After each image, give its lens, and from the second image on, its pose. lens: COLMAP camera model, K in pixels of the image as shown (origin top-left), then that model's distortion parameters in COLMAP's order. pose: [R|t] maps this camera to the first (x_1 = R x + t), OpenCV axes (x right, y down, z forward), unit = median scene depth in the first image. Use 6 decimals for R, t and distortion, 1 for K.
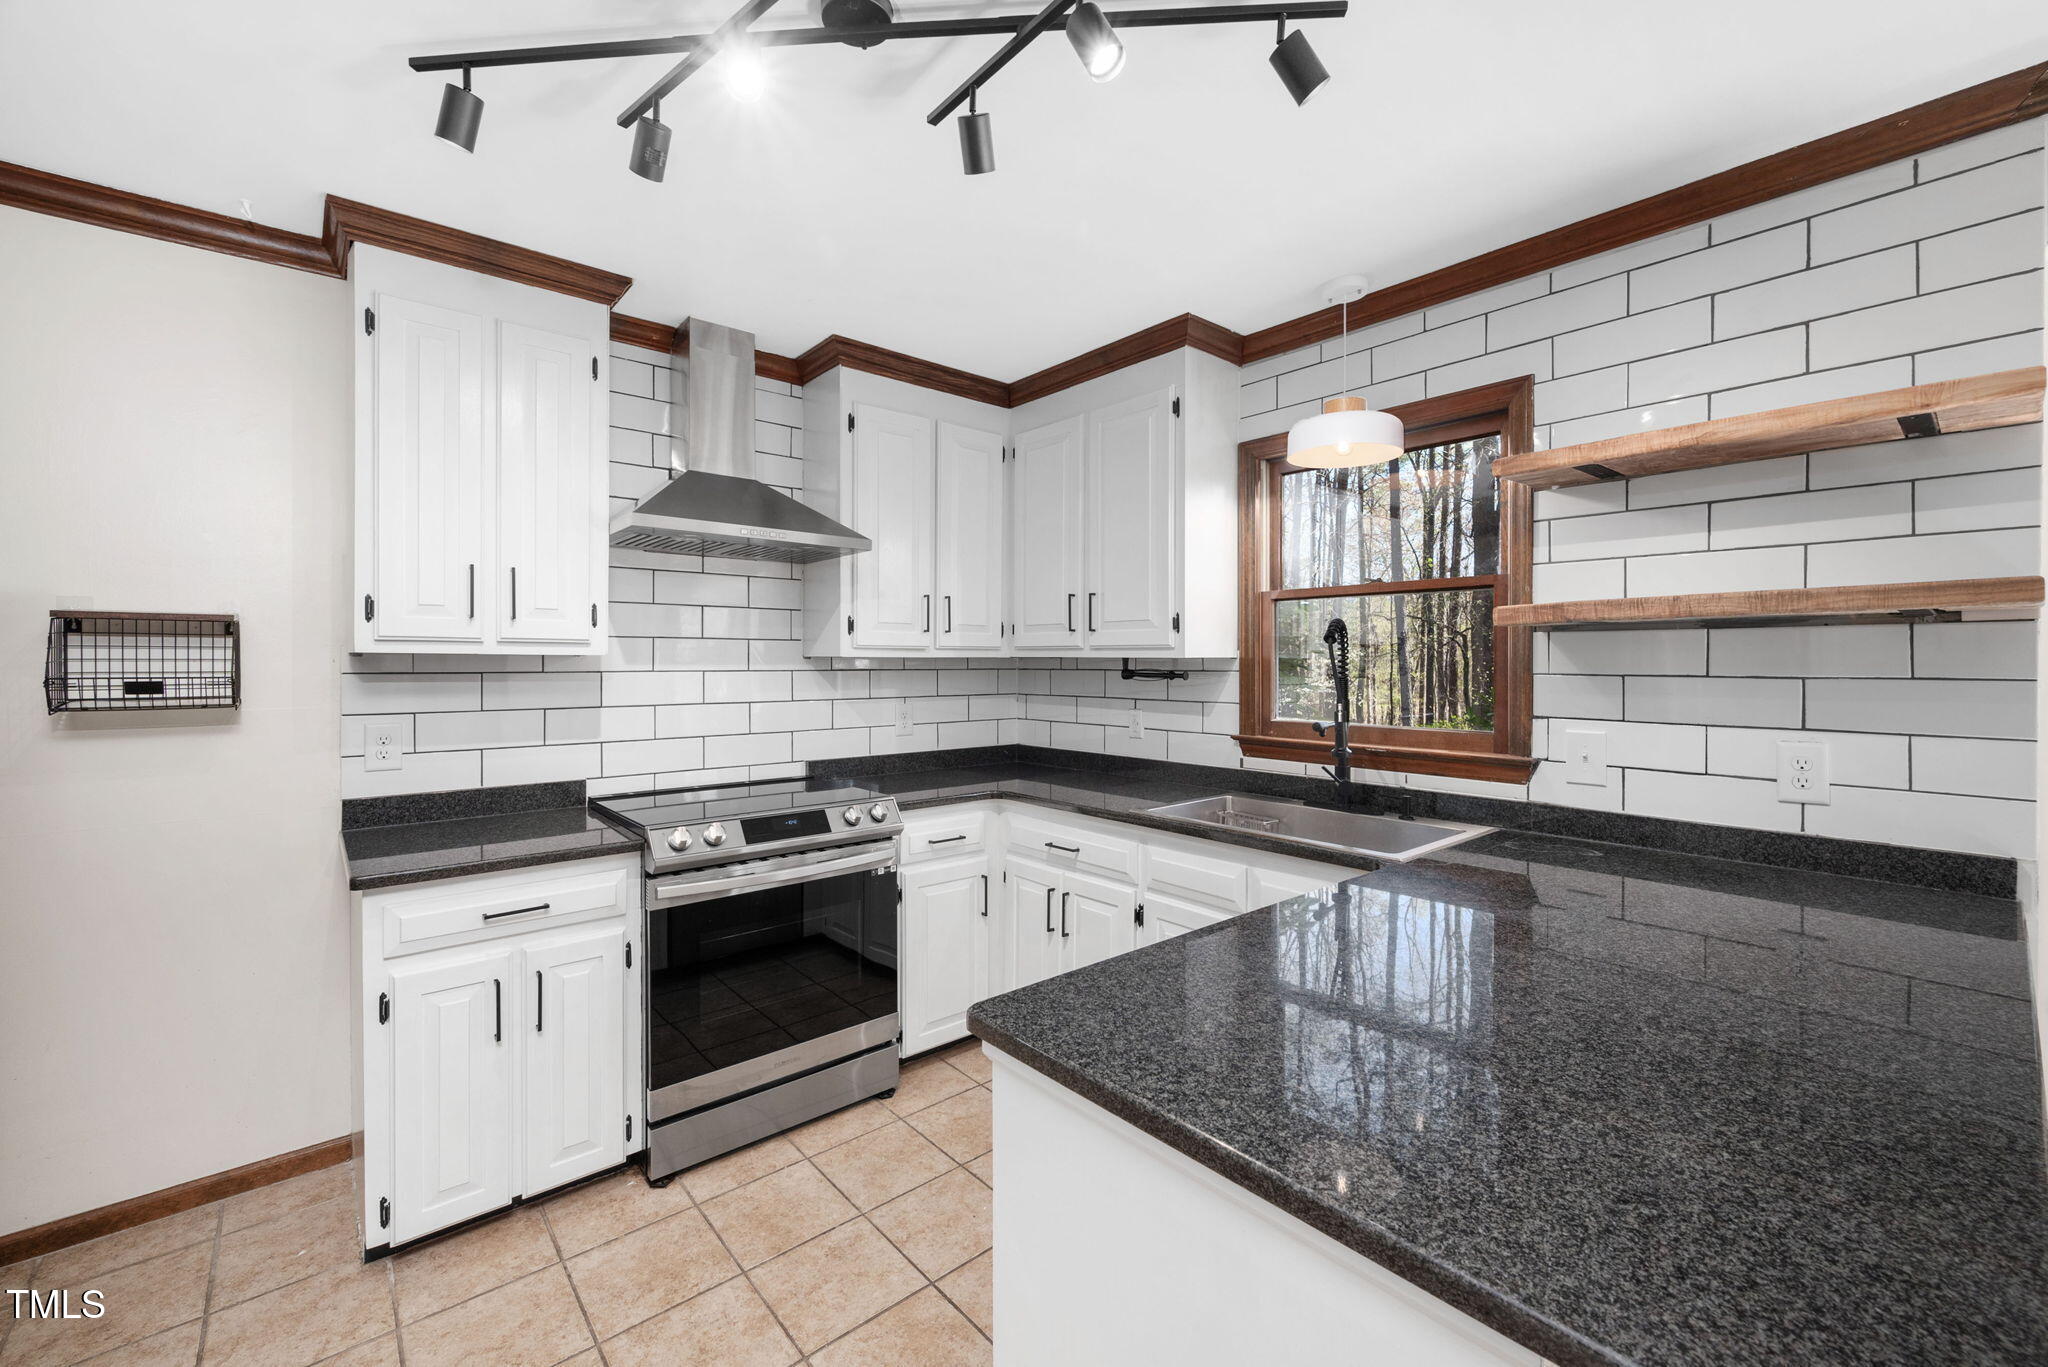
lens RADIAL K [[832.3, 0, 1037.7], [0, 832.3, 662.5], [0, 0, 1]] dist [0.001579, 0.000015]
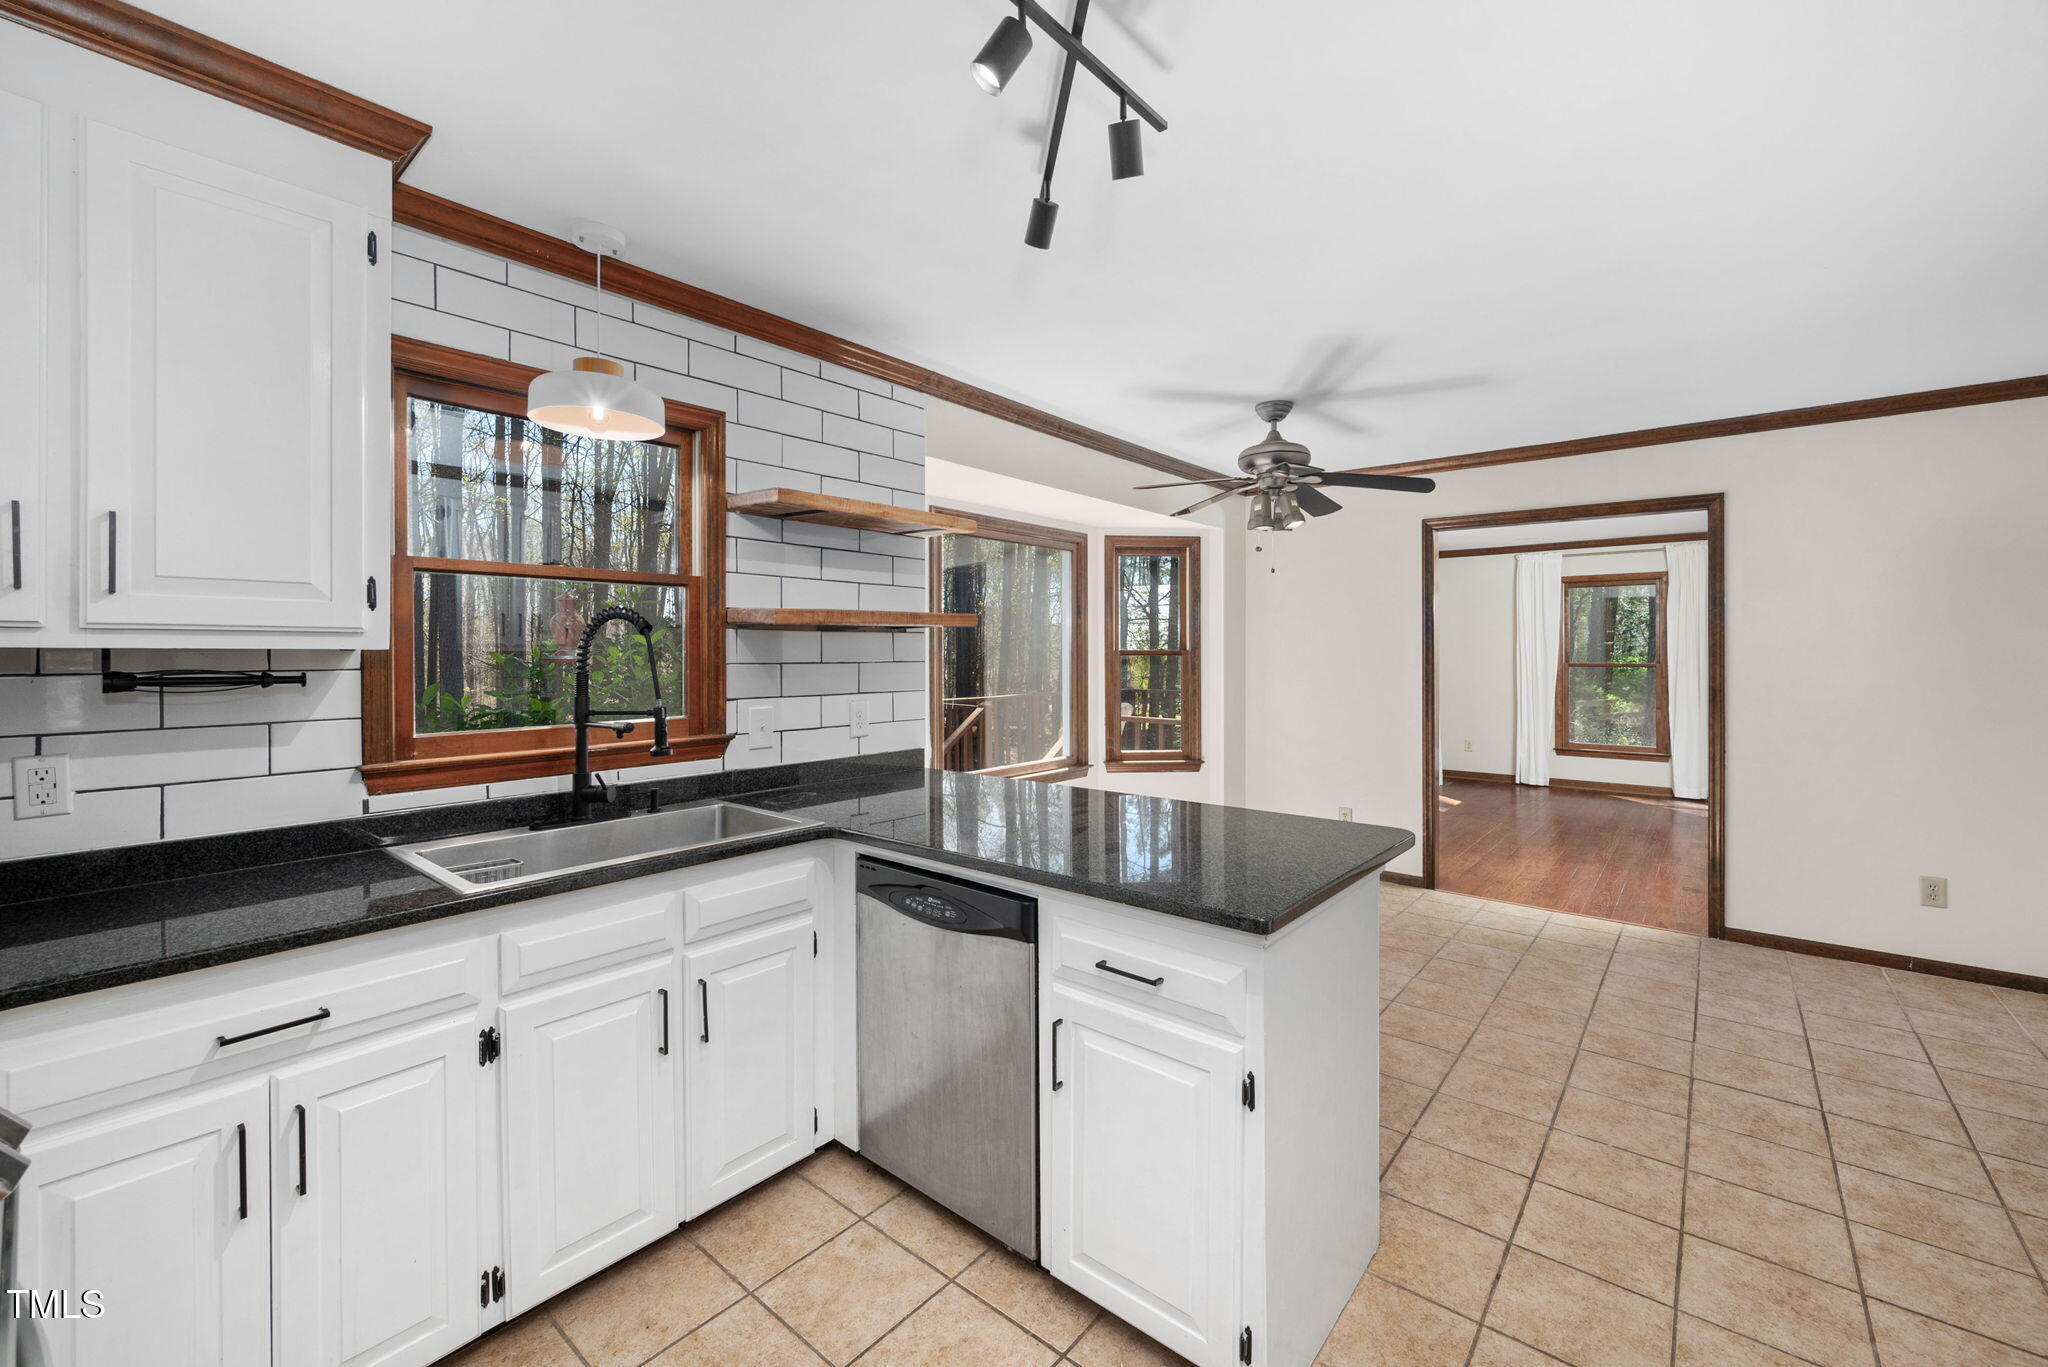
lens RADIAL K [[832.3, 0, 1007.1], [0, 832.3, 654.1], [0, 0, 1]] dist [0.001579, 0.000015]
pose [[-0.135950, -0.001431, 0.990715, -0.580712], [0.005733, 0.999981, 0.002231, -0.000468], [-0.990699, 0.005983, -0.135939, 0.692444]]
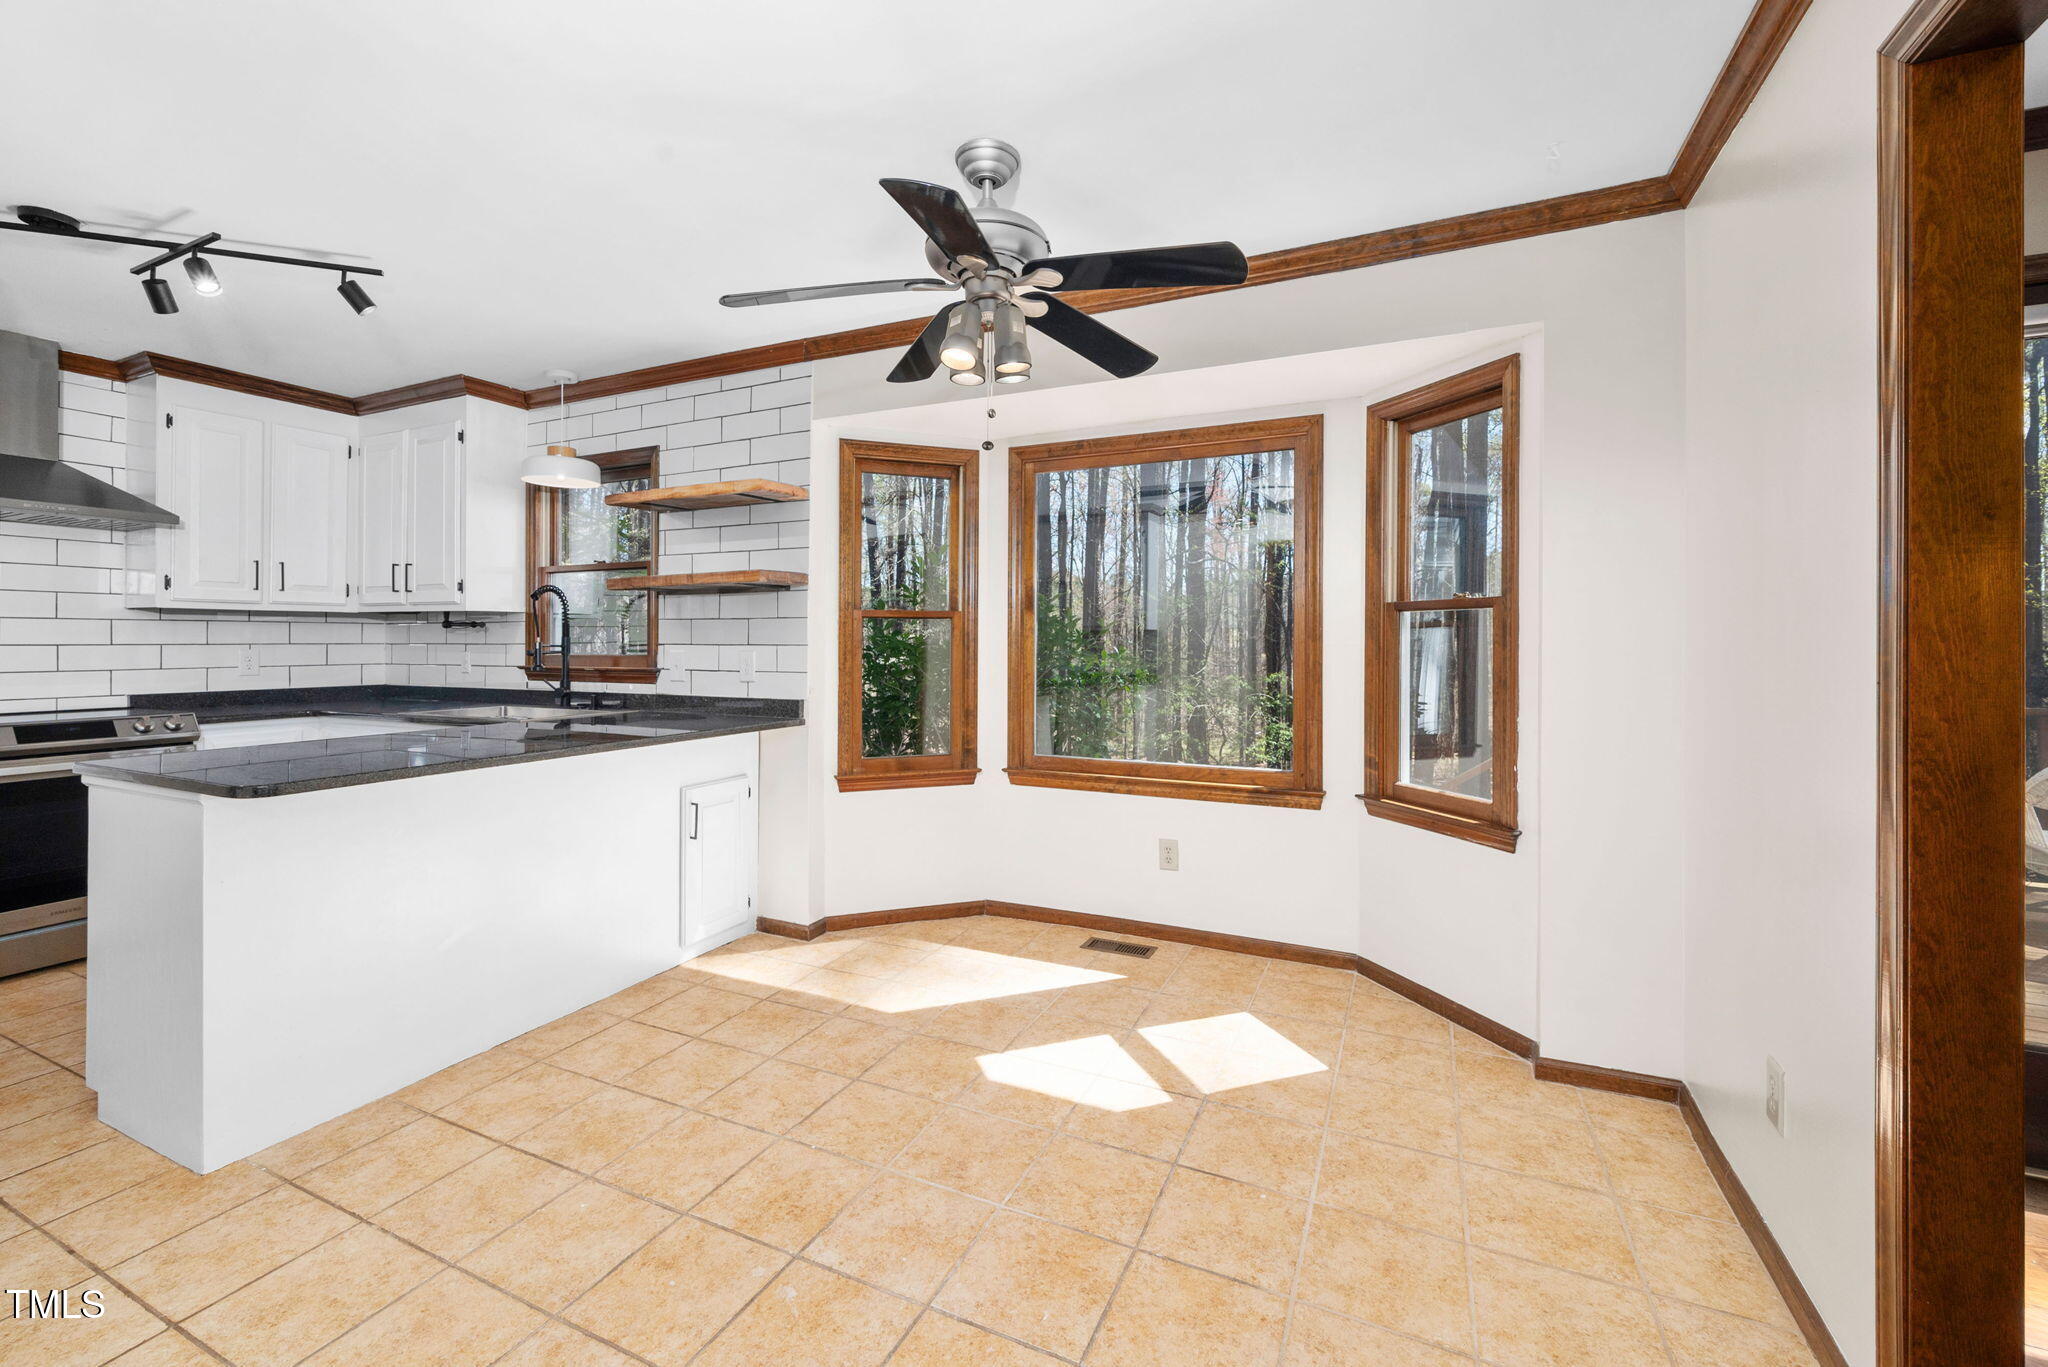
lens RADIAL K [[832.3, 0, 1022.6], [0, 832.3, 635.1], [0, 0, 1]] dist [0.001579, 0.000015]
pose [[0.916445, 0.001495, 0.400159, 0.540684], [0.000935, 0.999982, -0.005876, 0.051624], [-0.400161, 0.005759, 0.916427, -0.792275]]
